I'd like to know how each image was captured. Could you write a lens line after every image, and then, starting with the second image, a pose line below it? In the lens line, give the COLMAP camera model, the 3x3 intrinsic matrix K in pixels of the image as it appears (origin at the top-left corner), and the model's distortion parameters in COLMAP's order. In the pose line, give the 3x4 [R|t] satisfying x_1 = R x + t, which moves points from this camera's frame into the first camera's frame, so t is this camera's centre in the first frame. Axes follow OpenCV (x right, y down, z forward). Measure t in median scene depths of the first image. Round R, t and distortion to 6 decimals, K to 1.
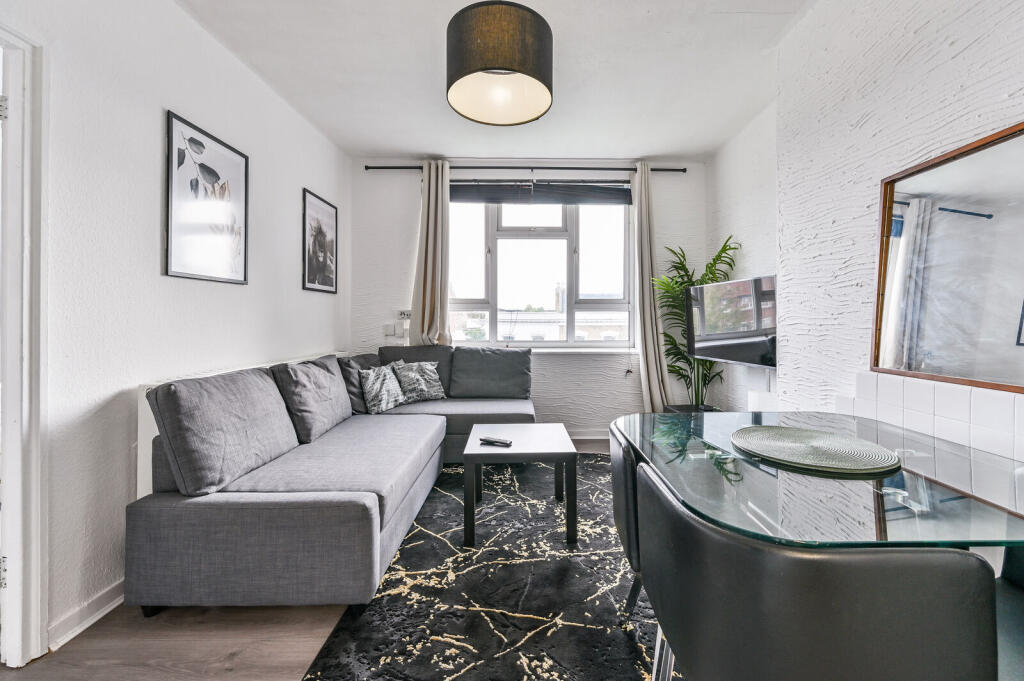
lens RADIAL K [[410.8, 0, 516.2], [0, 410.8, 318.4], [0, 0, 1]] dist [-0.000597, -0.000034]
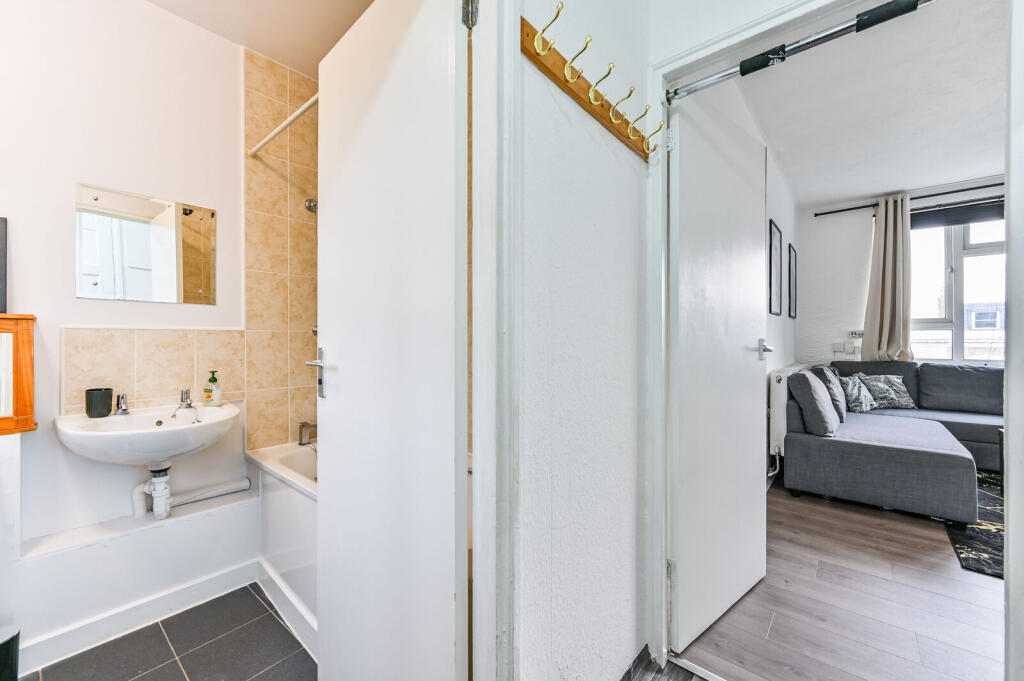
lens RADIAL K [[396.5, 0, 518.8], [0, 396.5, 338.6], [0, 0, 1]] dist [-0.001251, -0.000048]
pose [[0.762981, -0.003696, -0.646410, -0.313192], [0.004200, 0.999991, -0.000761, 0.000257], [0.646407, -0.002134, 0.762990, -0.542133]]
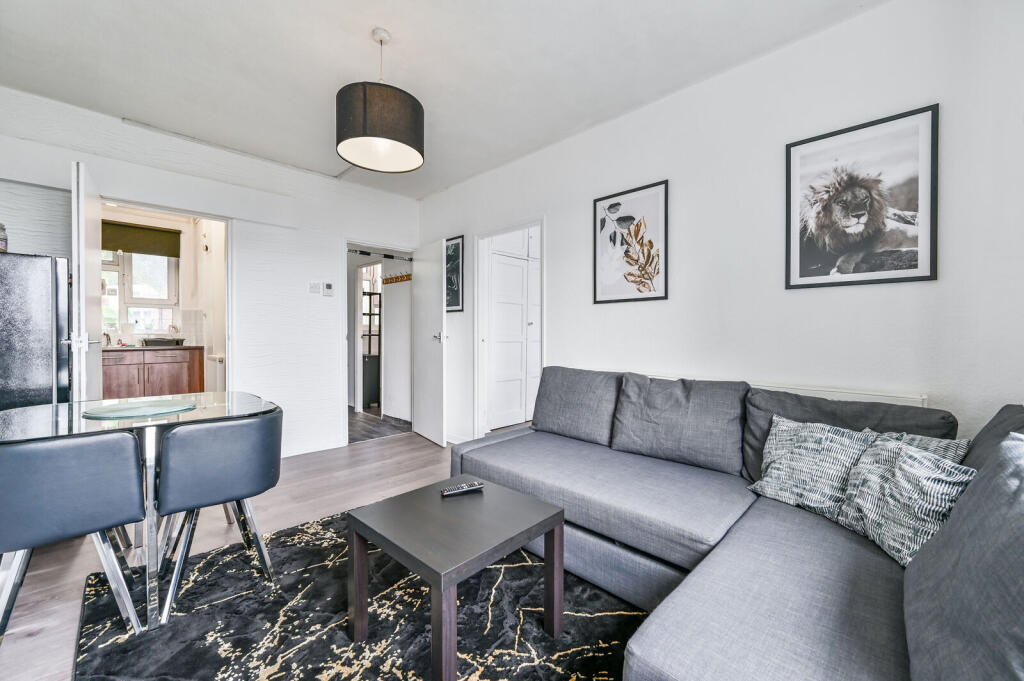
lens RADIAL K [[408.3, 0, 512.0], [0, 408.3, 340.5], [0, 0, 1]] dist [-0.001101, -0.000077]
pose [[-0.694279, 0.004307, -0.719693, 0.281176], [-0.005633, 0.999919, 0.011418, 0.010643], [0.719684, 0.011981, -0.694198, 1.035470]]
